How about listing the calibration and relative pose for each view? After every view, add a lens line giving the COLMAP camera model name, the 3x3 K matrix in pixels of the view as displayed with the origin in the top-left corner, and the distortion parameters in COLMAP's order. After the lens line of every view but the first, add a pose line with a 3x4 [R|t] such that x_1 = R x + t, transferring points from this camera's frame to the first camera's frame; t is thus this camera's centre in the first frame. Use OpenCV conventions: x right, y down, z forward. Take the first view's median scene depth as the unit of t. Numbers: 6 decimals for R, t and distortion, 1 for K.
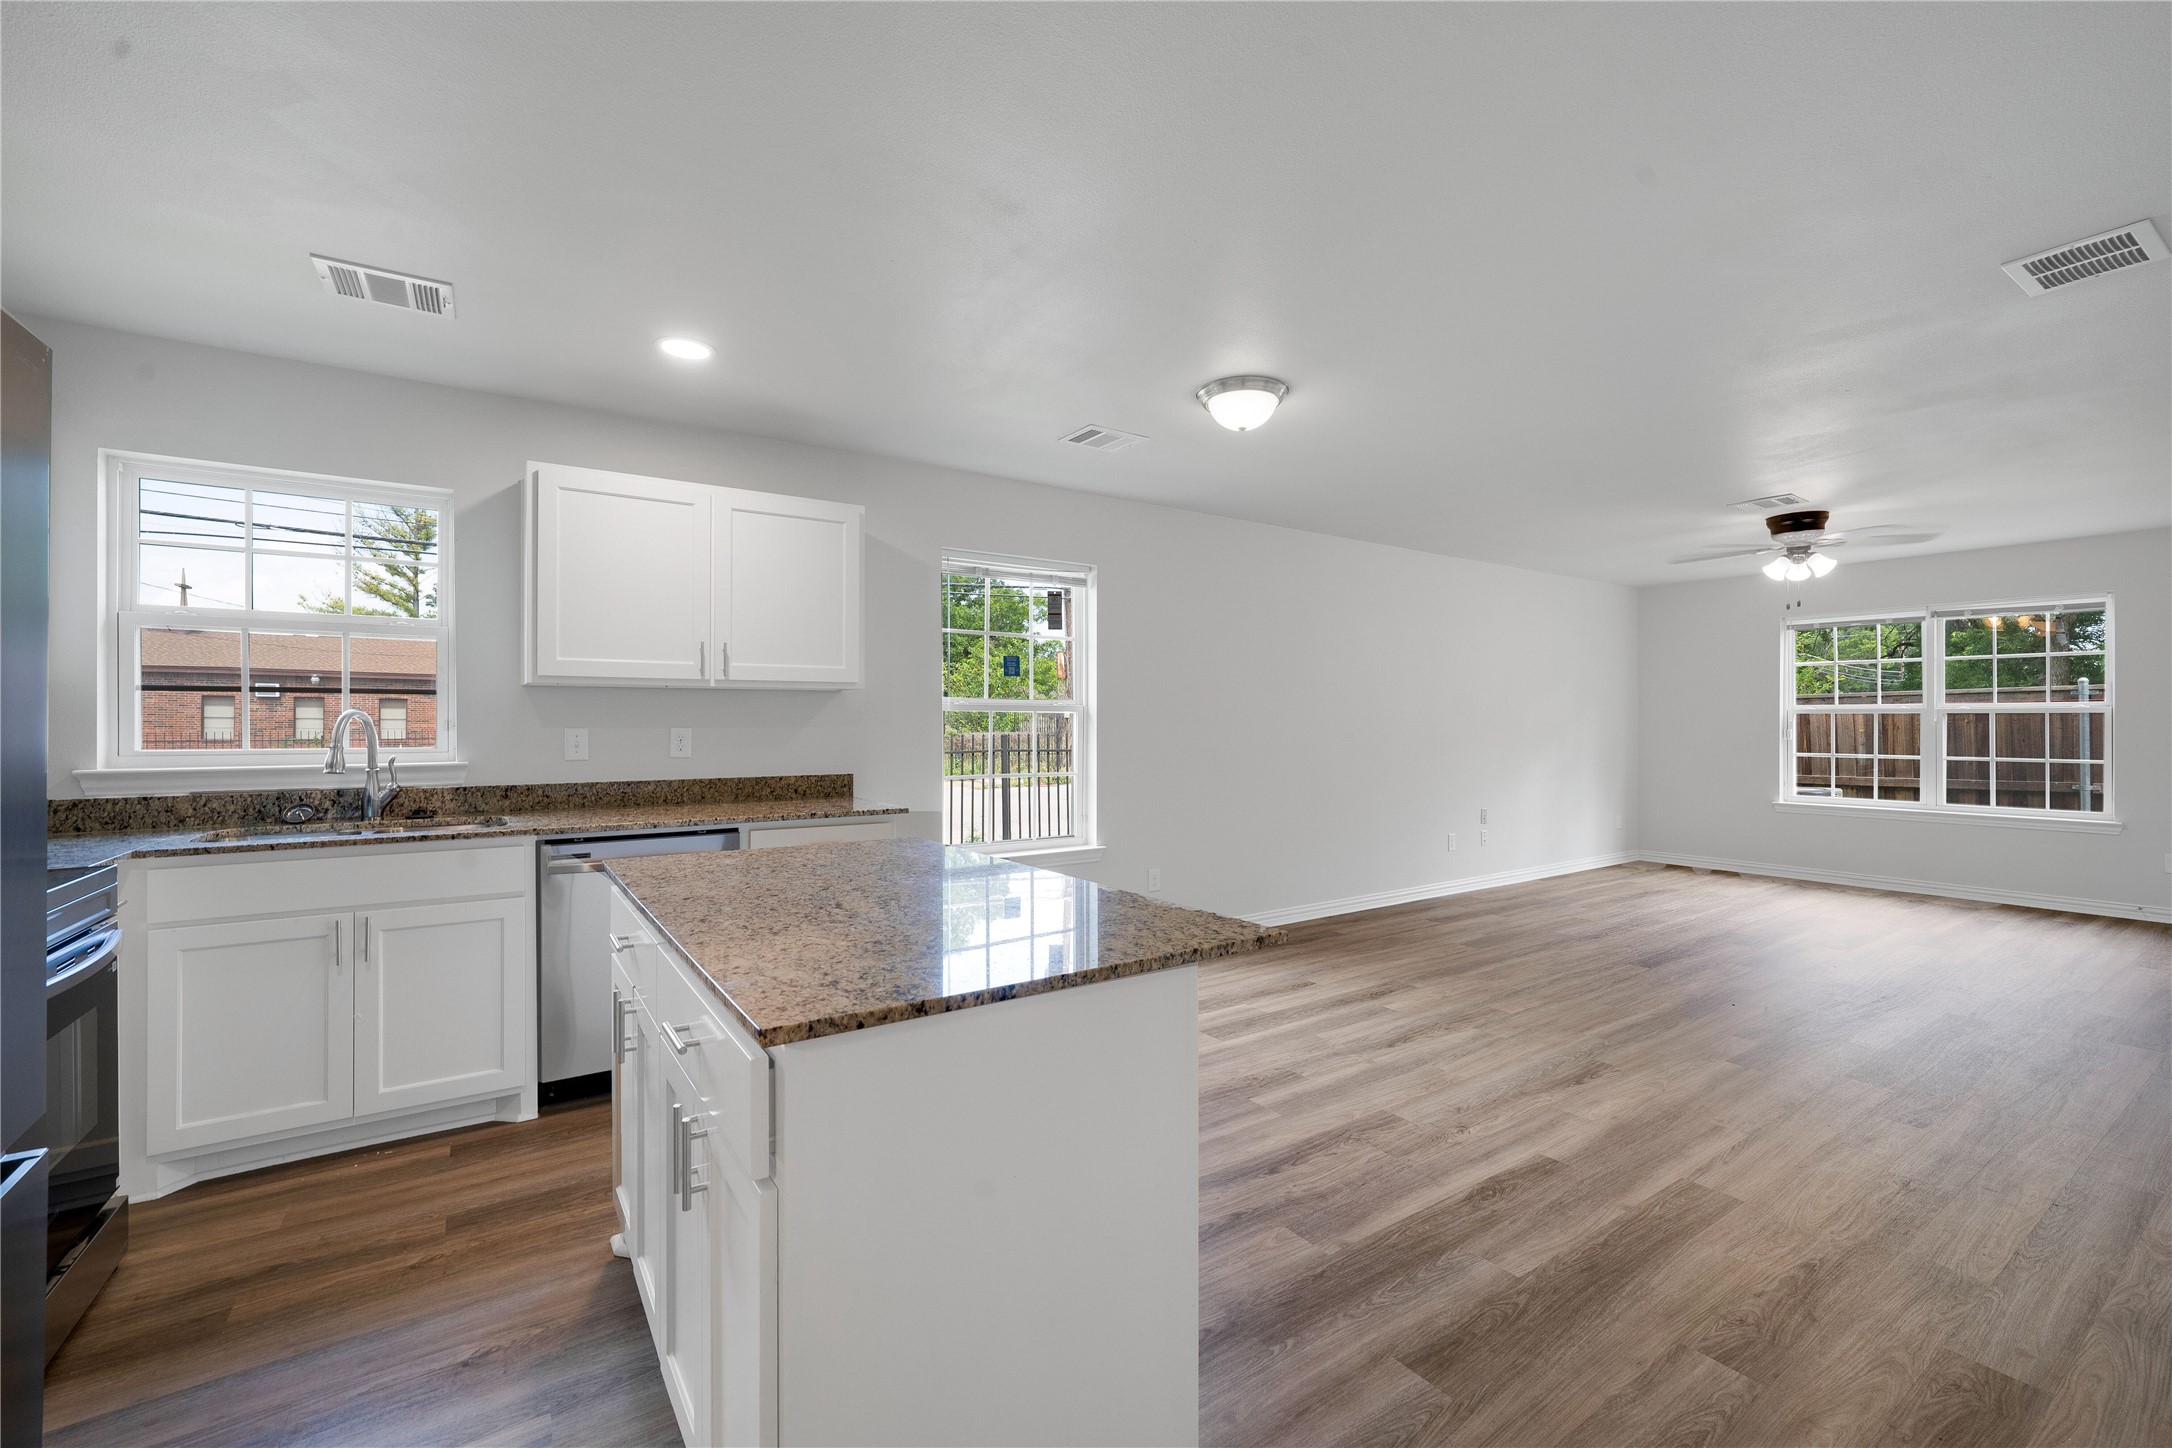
lens RADIAL K [[919.0, 0, 1087.6], [0, 919.0, 722.3], [0, 0, 1]] dist [-0.003896, 0.000298]
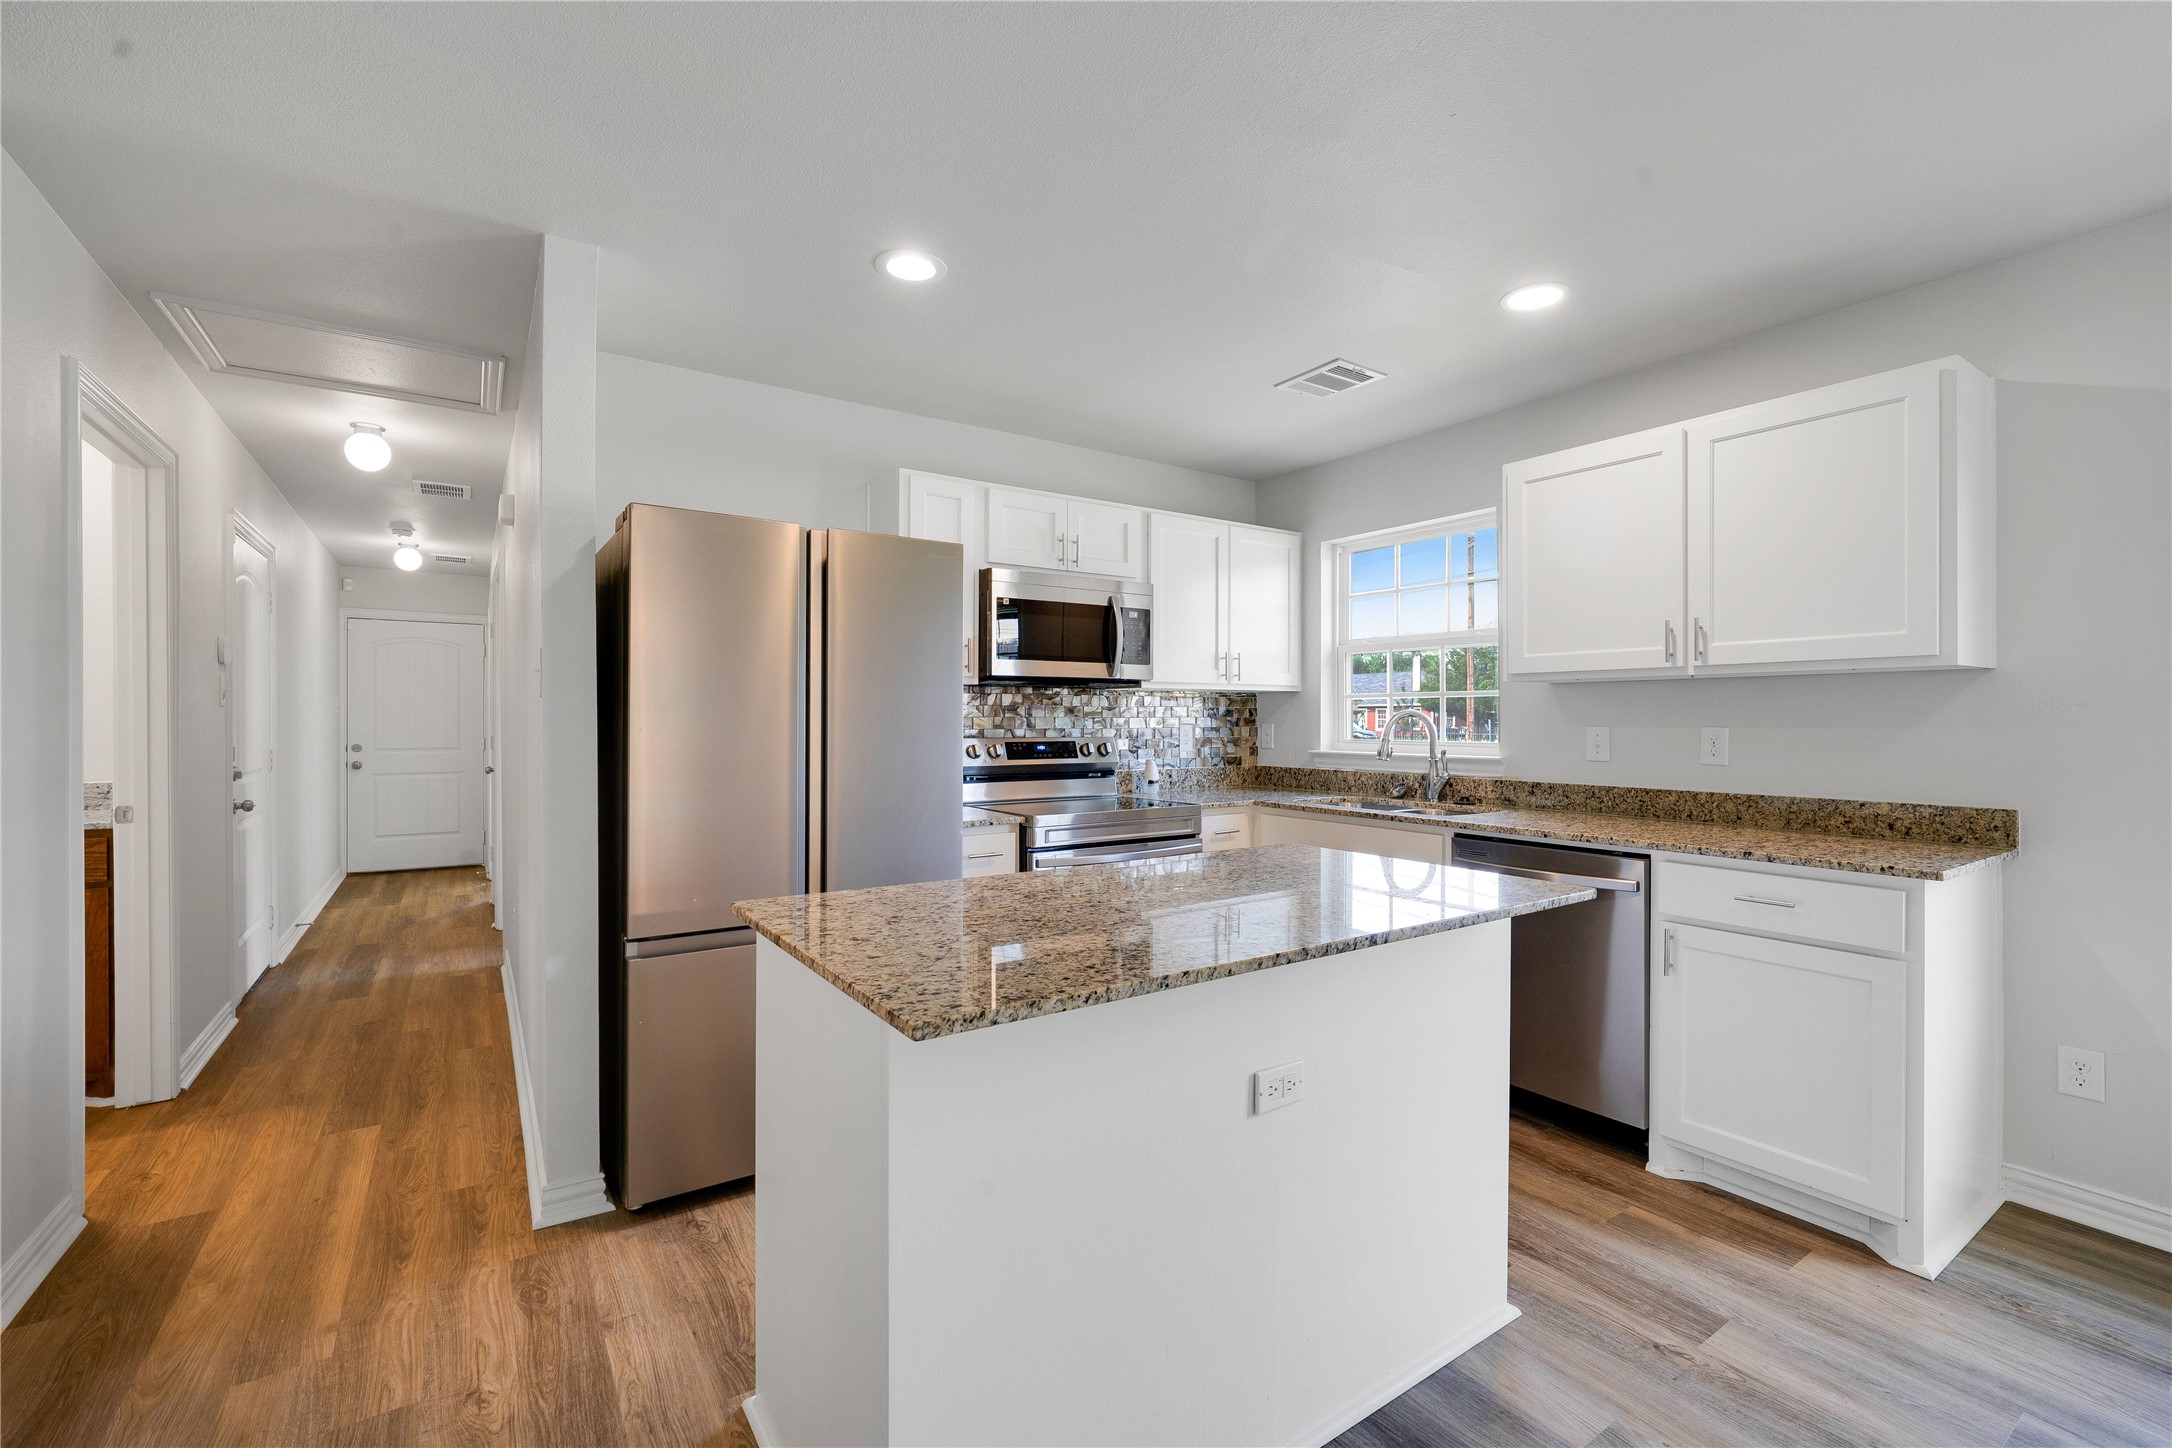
lens RADIAL K [[919.0, 0, 1087.6], [0, 919.0, 722.3], [0, 0, 1]] dist [-0.003896, 0.000298]
pose [[0.001733, 0.001526, -0.999997, 0.334384], [-0.003596, 0.999992, 0.001520, 0.001979], [0.999992, 0.003594, 0.001739, 0.427554]]
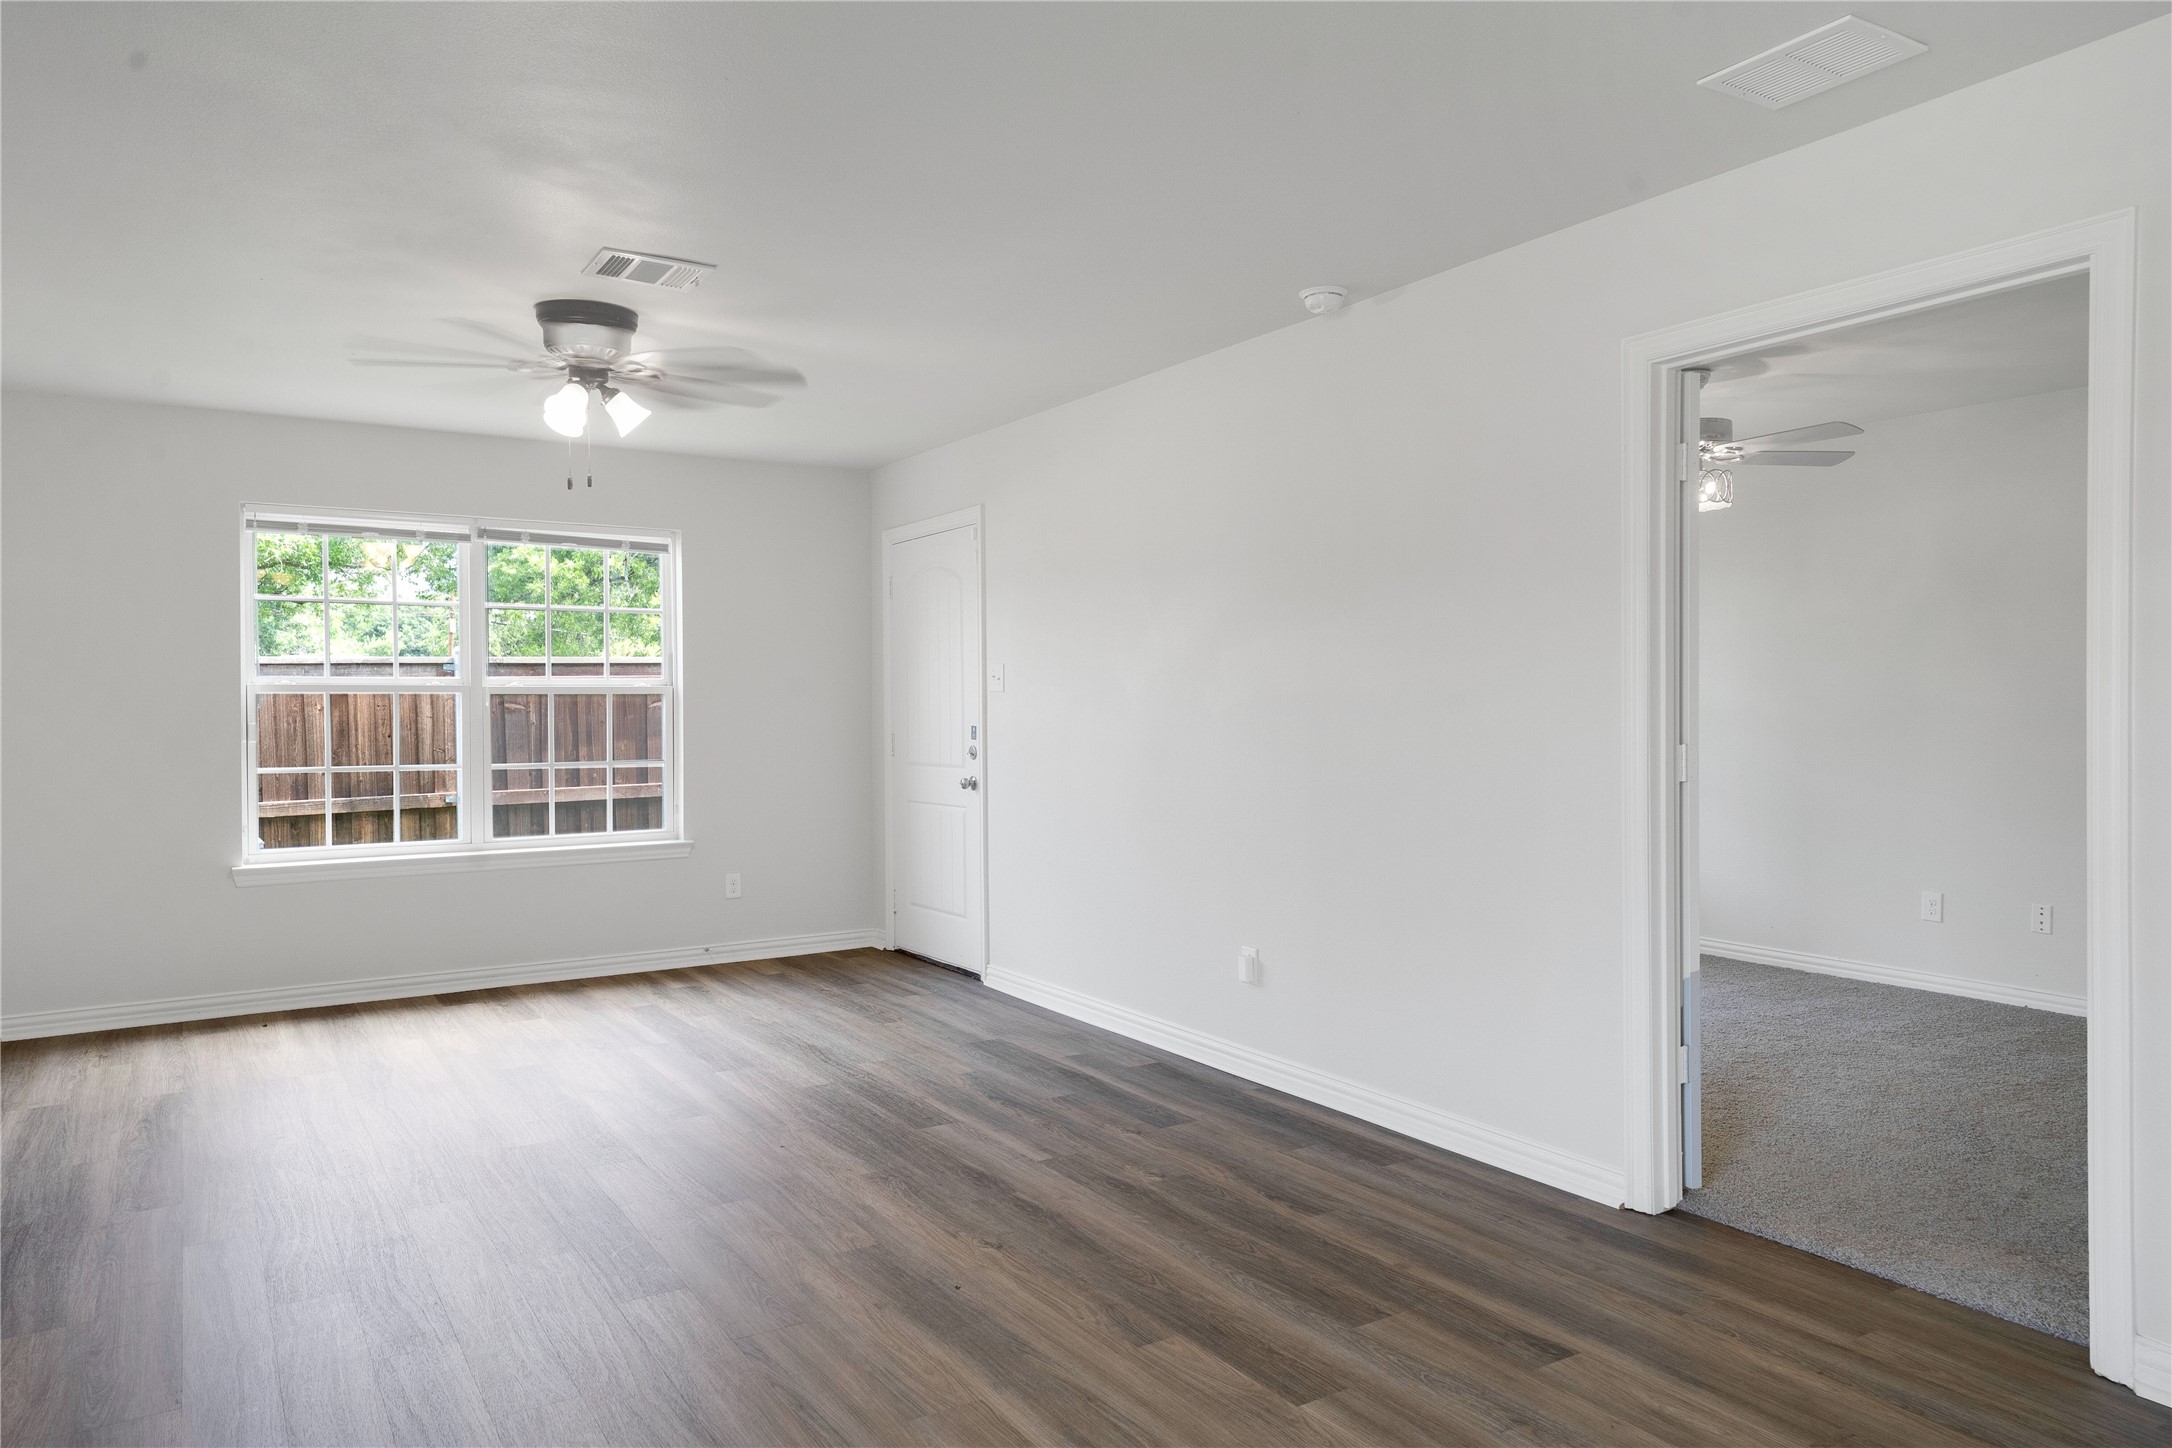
lens RADIAL K [[1426.2, 0, 1090.4], [0, 1426.2, 718.0], [0, 0, 1]] dist [0.027756, 0.000861]
pose [[0.025287, -0.008374, 0.999645, -0.046889], [0.006551, 0.999945, 0.008211, 0.003107], [-0.999659, 0.006341, 0.025341, 0.931789]]
